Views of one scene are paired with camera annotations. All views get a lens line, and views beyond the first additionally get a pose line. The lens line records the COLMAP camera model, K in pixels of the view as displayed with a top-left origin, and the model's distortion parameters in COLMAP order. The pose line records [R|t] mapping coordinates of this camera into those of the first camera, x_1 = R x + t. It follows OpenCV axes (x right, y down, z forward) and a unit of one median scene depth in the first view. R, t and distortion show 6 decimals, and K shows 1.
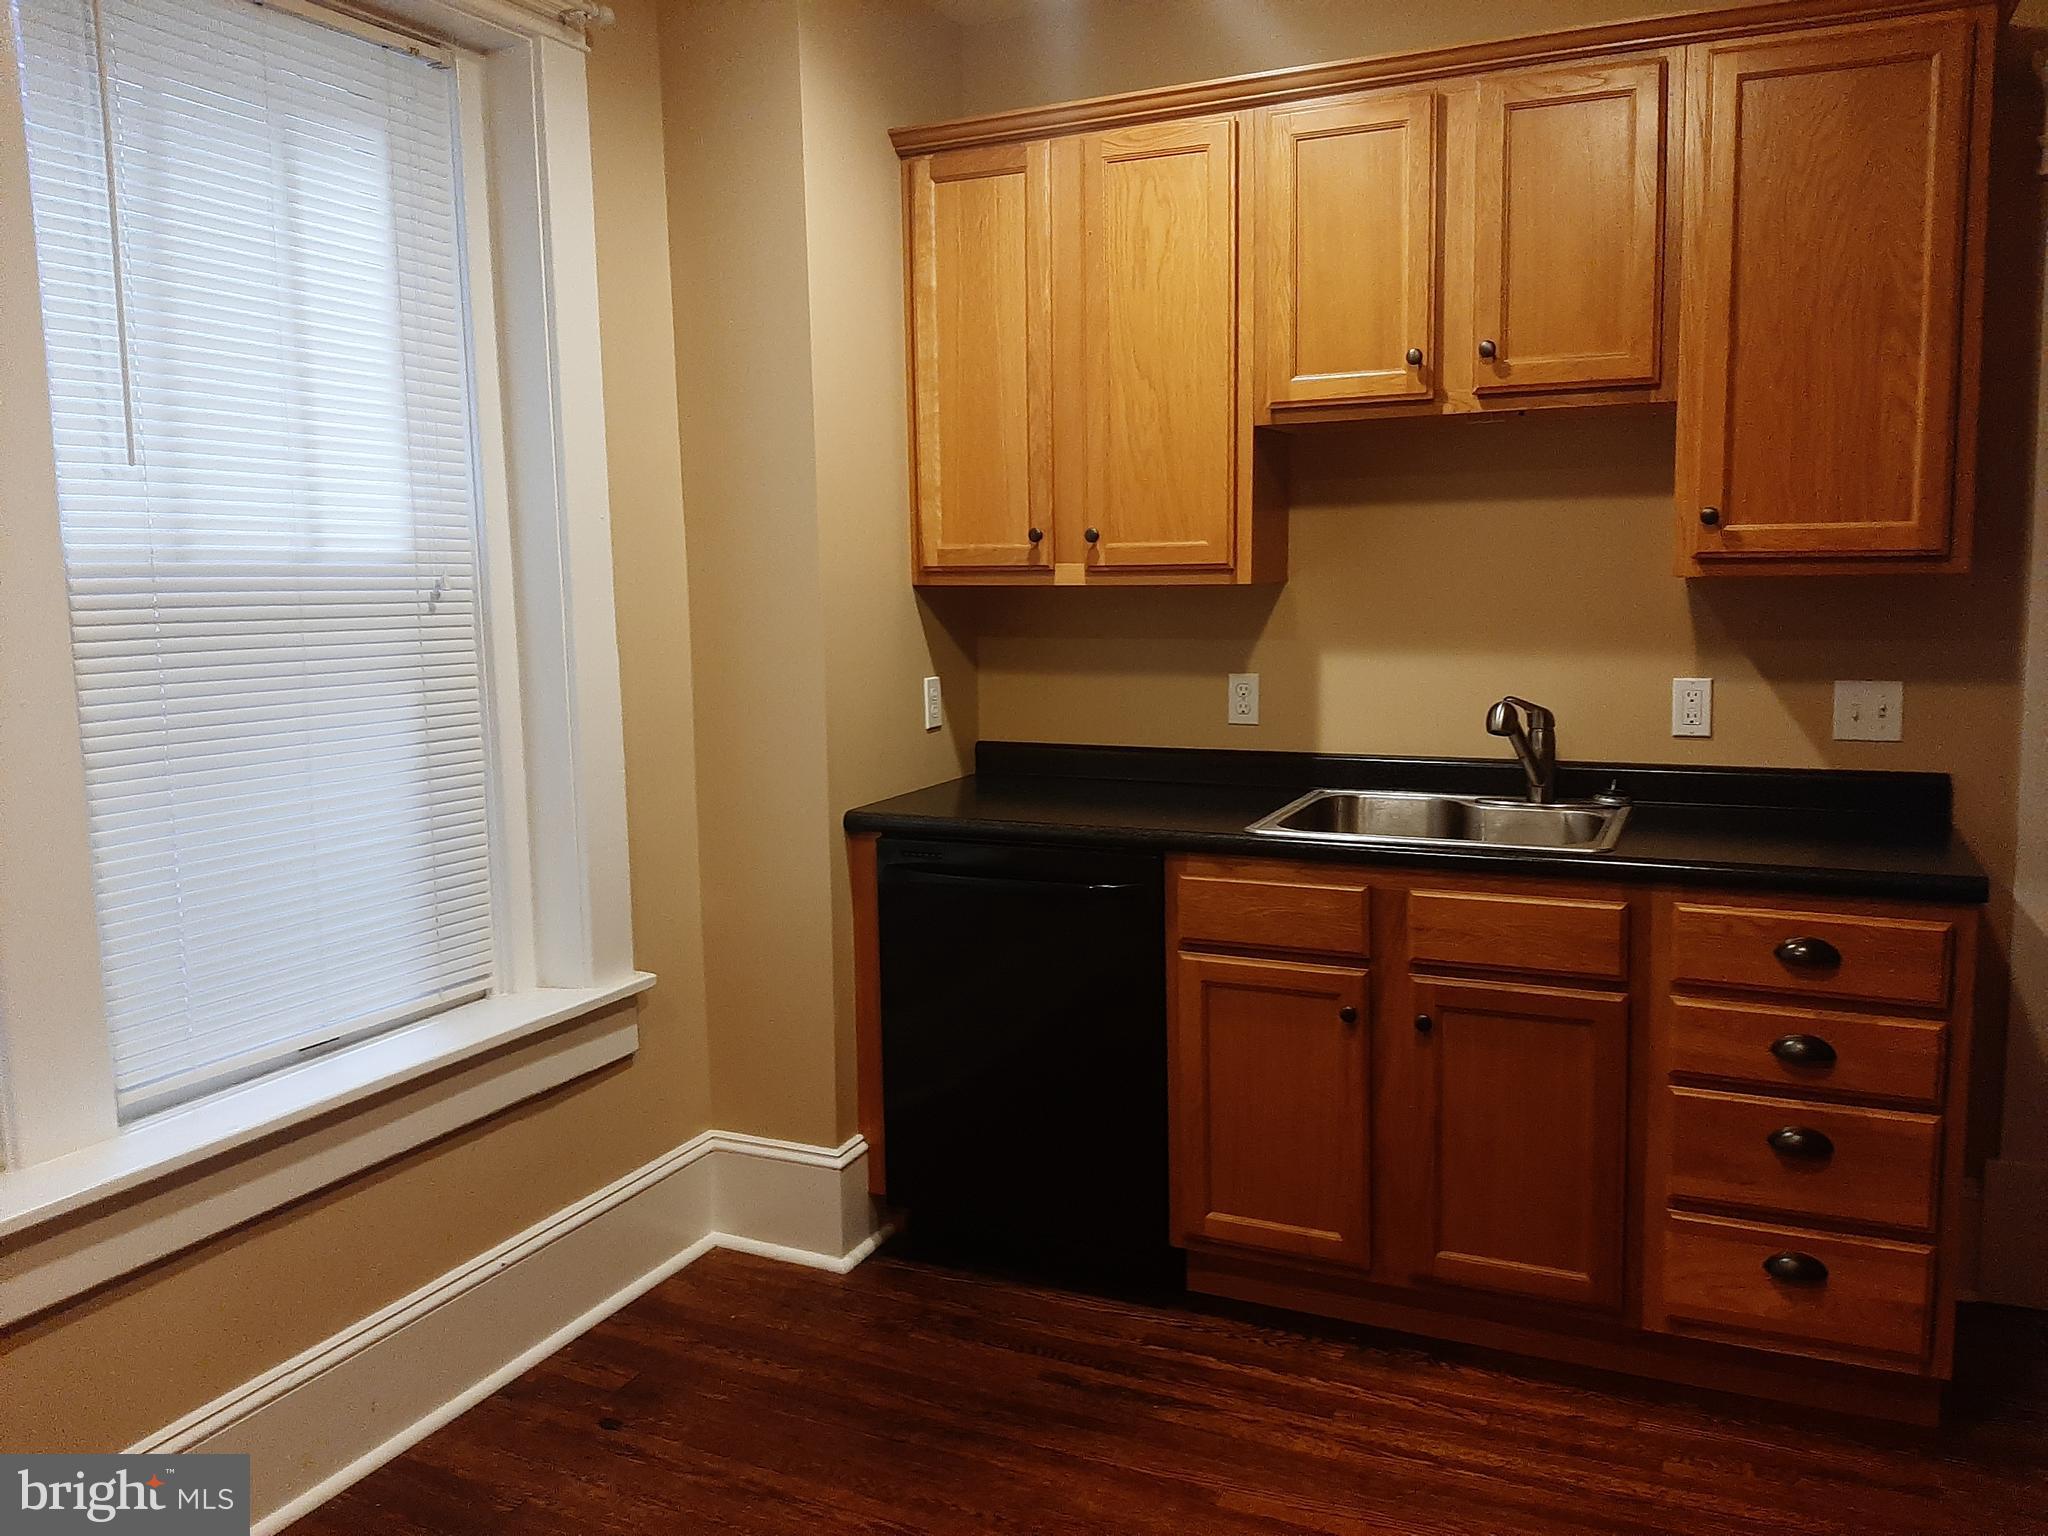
lens RADIAL K [[1588.3, 0, 1041.9], [0, 1588.3, 762.1], [0, 0, 1]] dist [0.082972, -0.150224]
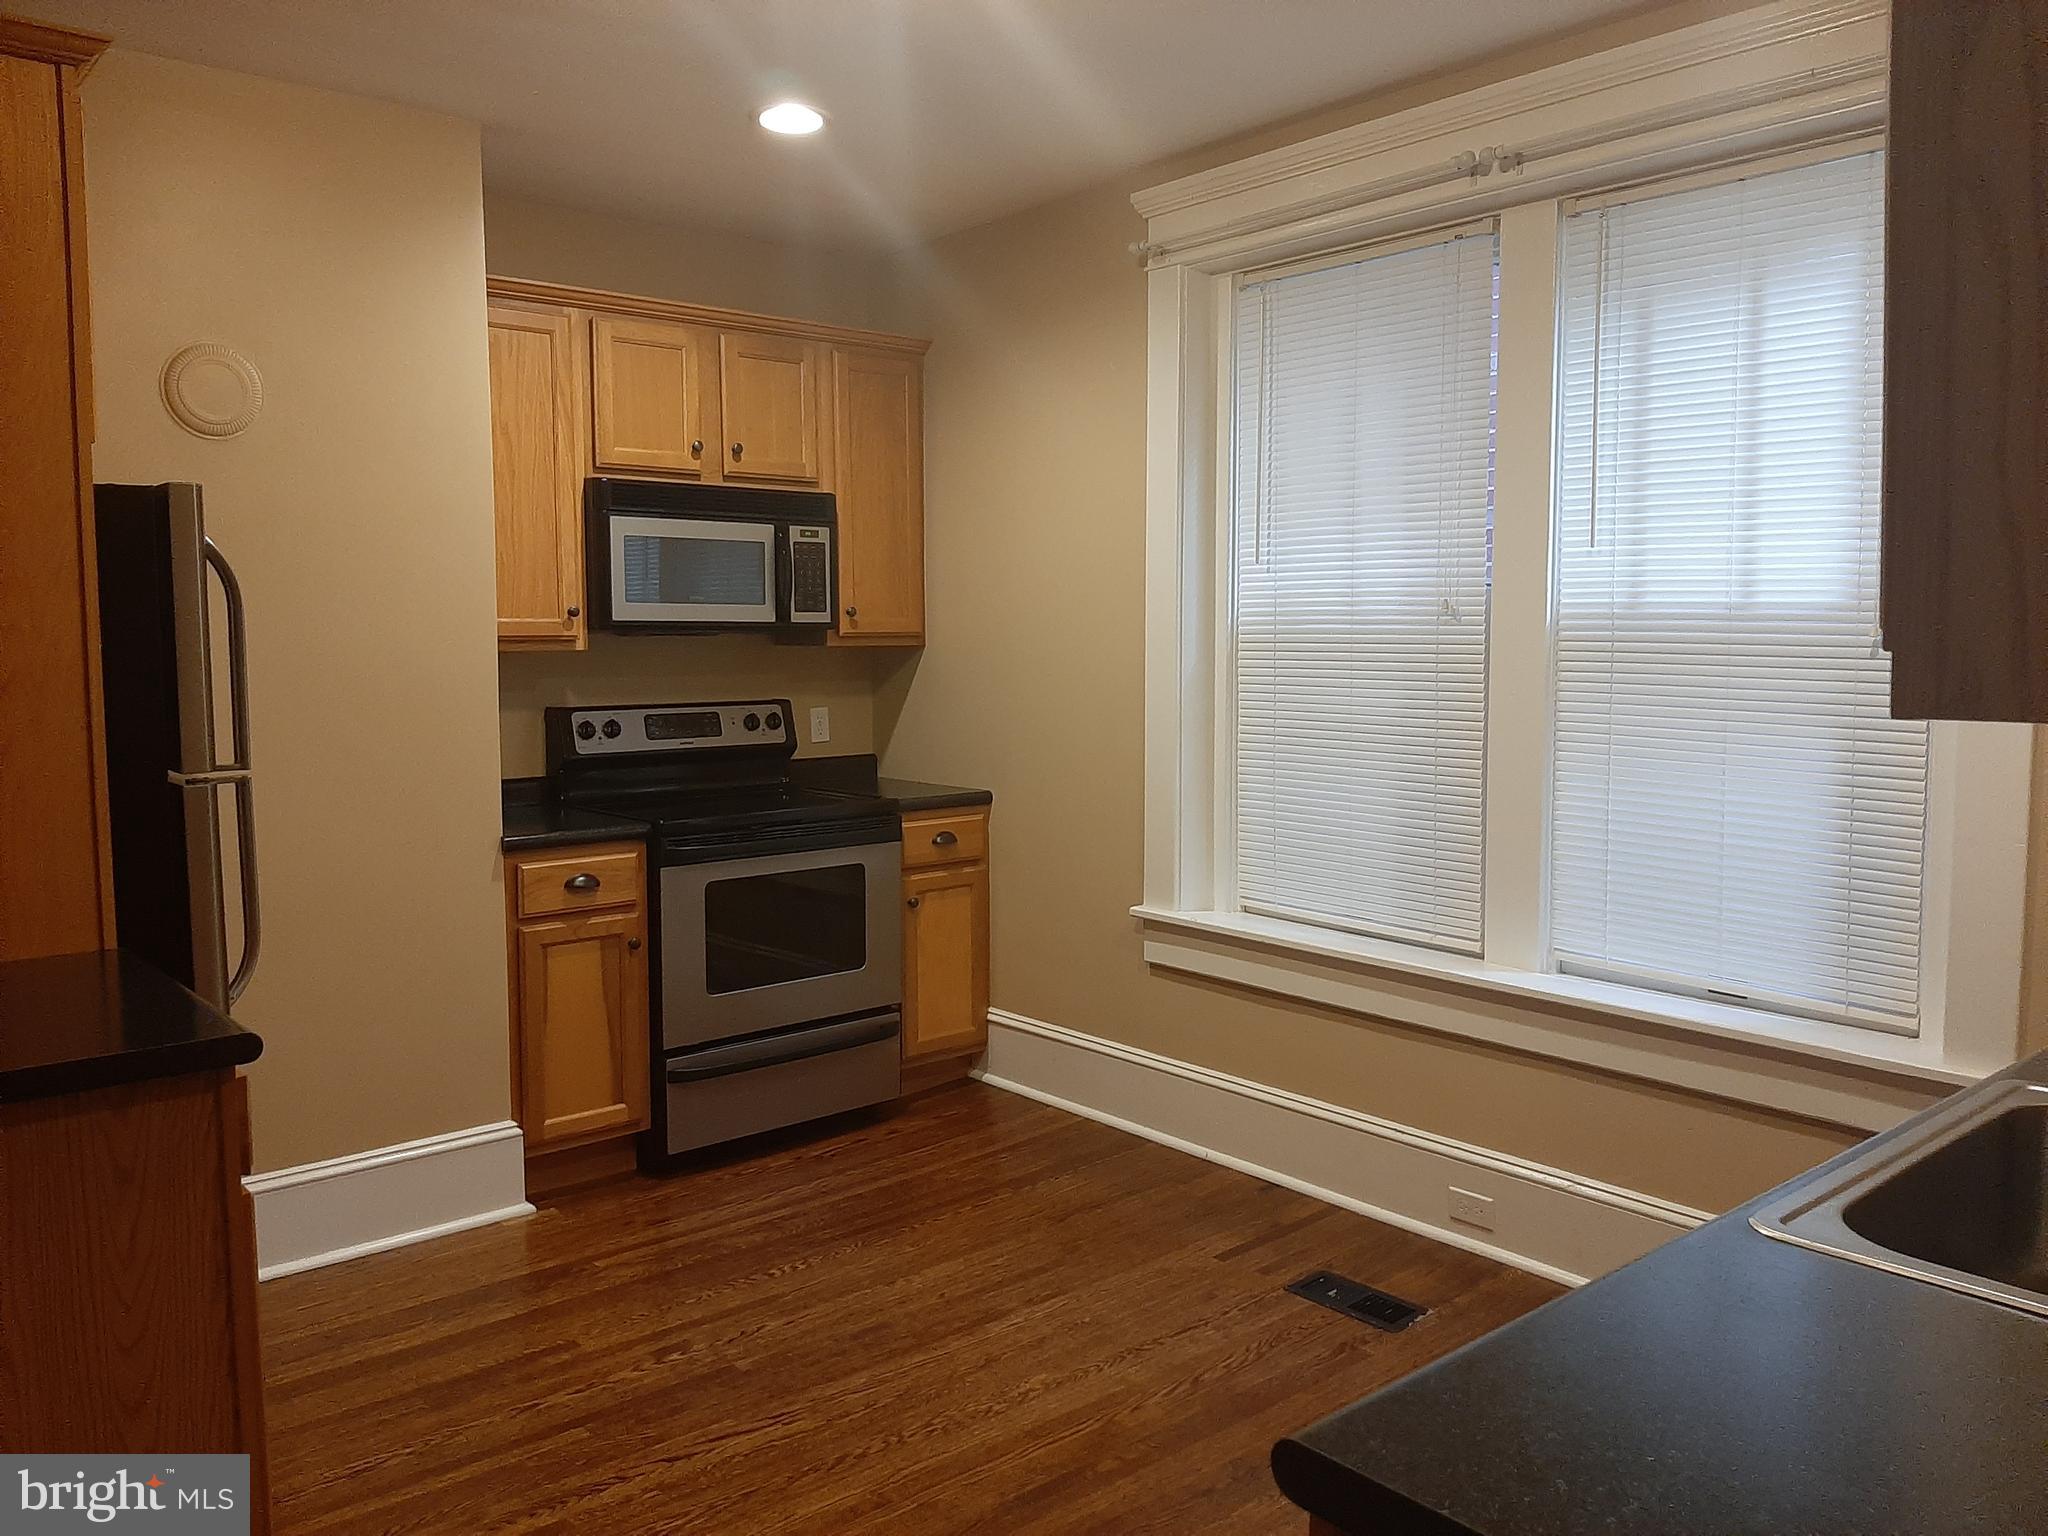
lens RADIAL K [[1588.3, 0, 1039.4], [0, 1588.3, 767.3], [0, 0, 1]] dist [0.082972, -0.150224]
pose [[-0.418218, 0.098058, -0.903038, 0.863882], [-0.105350, 0.982211, 0.155445, -0.133352], [0.902217, 0.160145, -0.400448, 0.969890]]
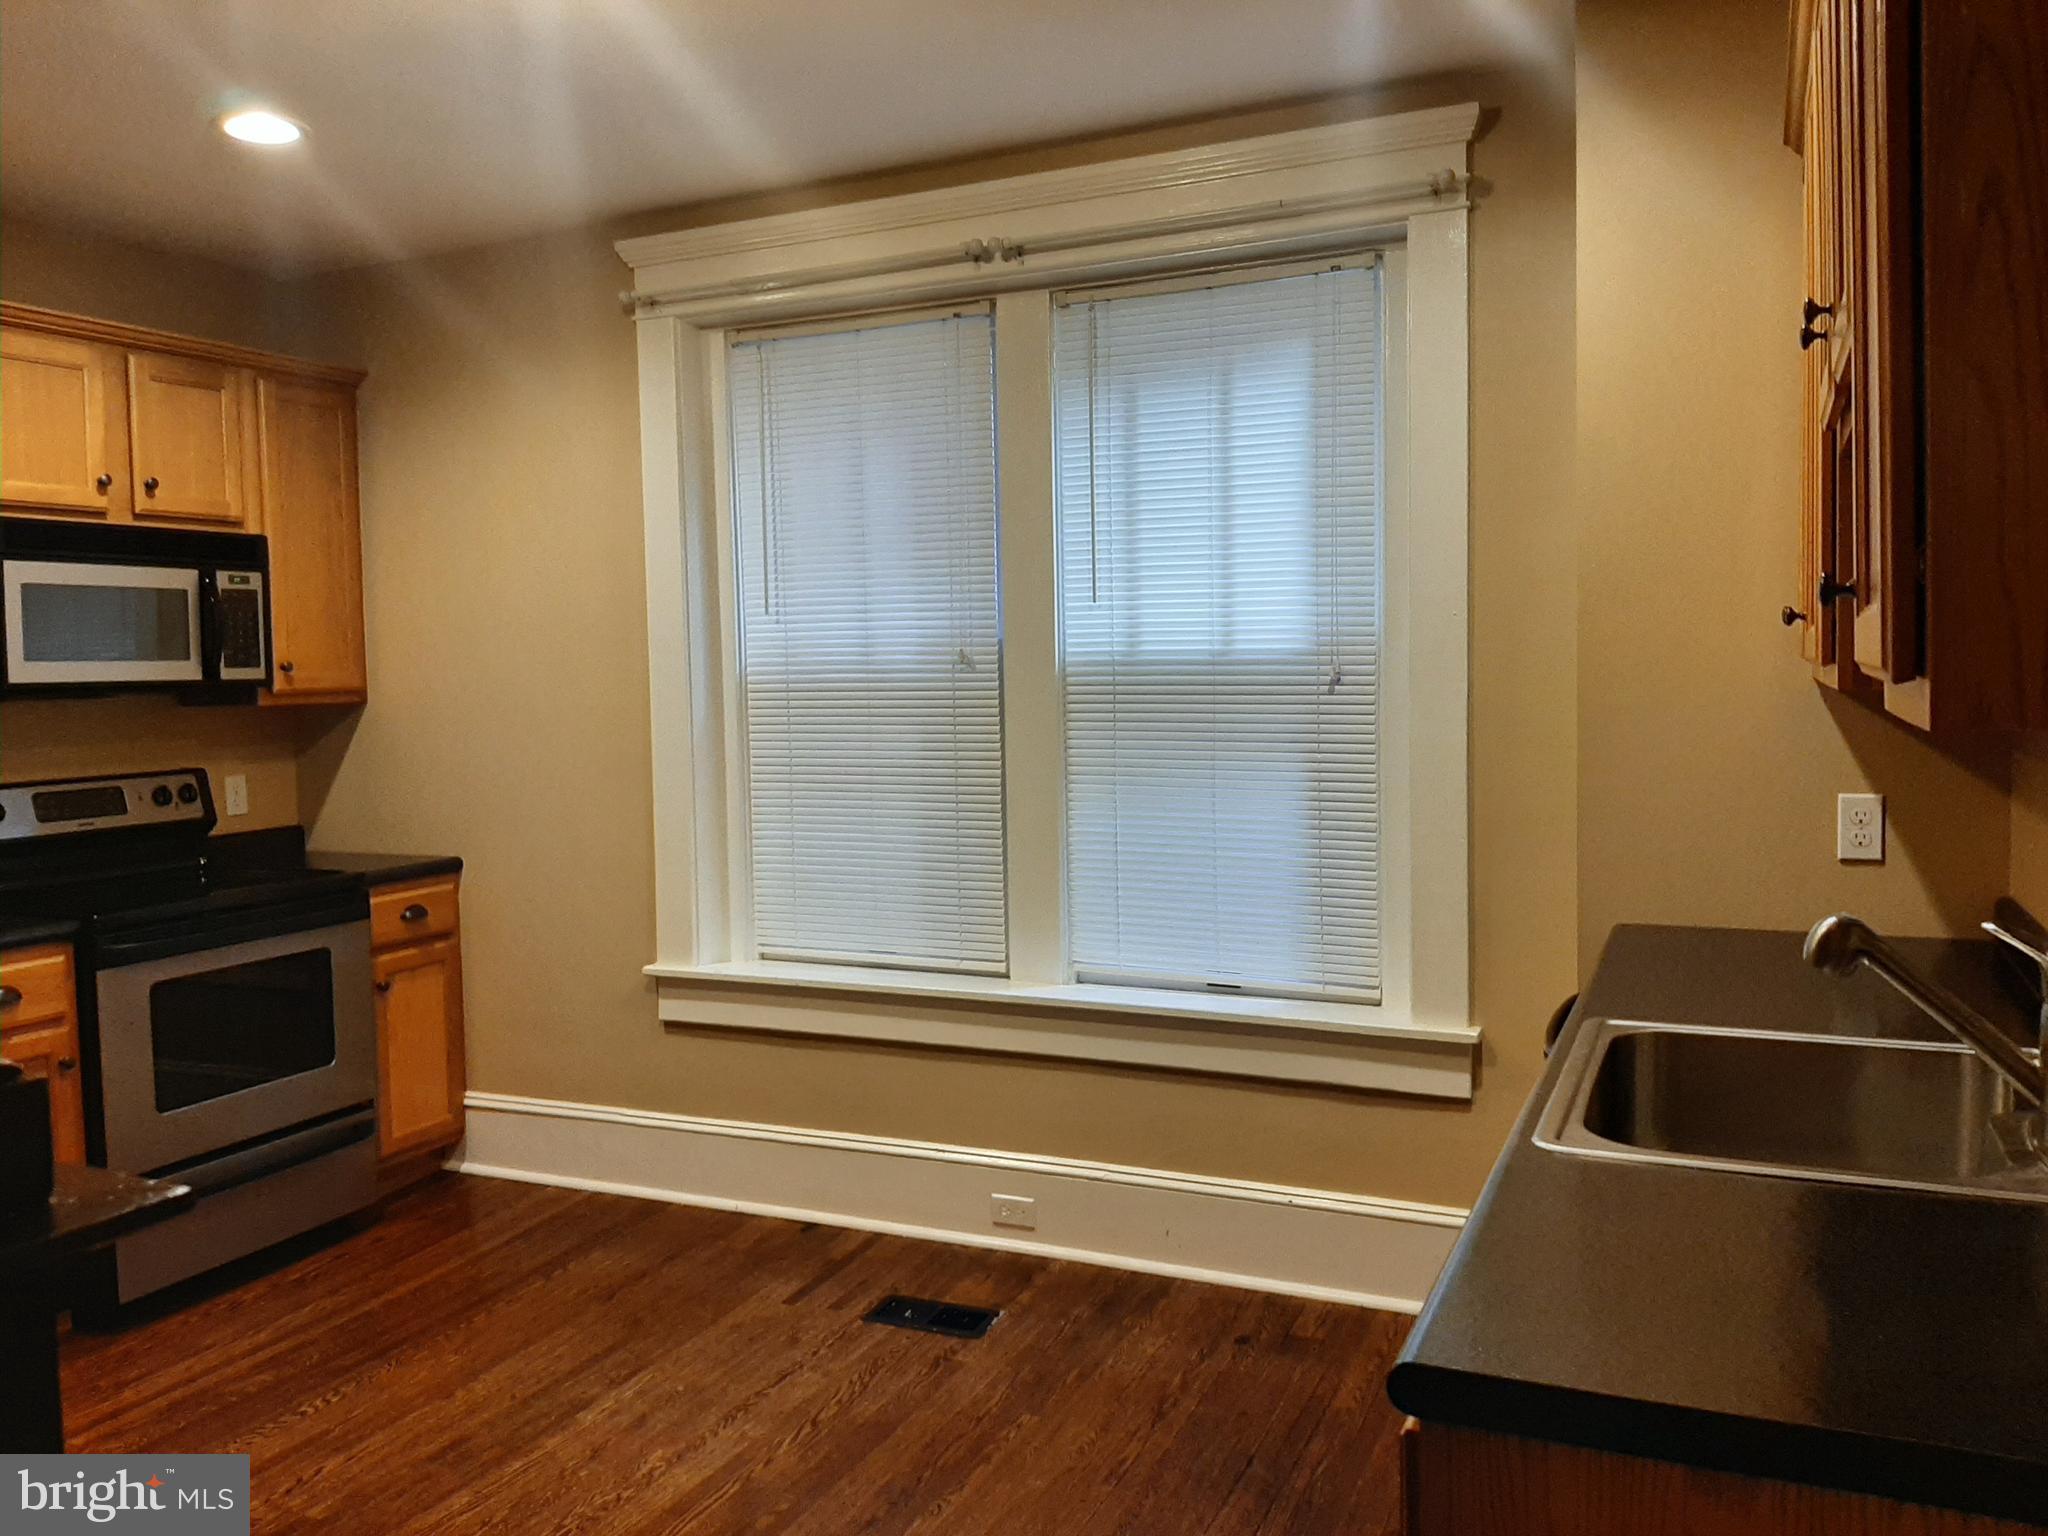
lens RADIAL K [[1588.3, 0, 1037.4], [0, 1588.3, 770.6], [0, 0, 1]] dist [0.082972, -0.150224]
pose [[0.006541, 0.081516, -0.996651, 0.942033], [-0.107195, 0.990986, 0.080349, -0.112708], [0.994216, 0.106311, 0.015220, 0.774651]]
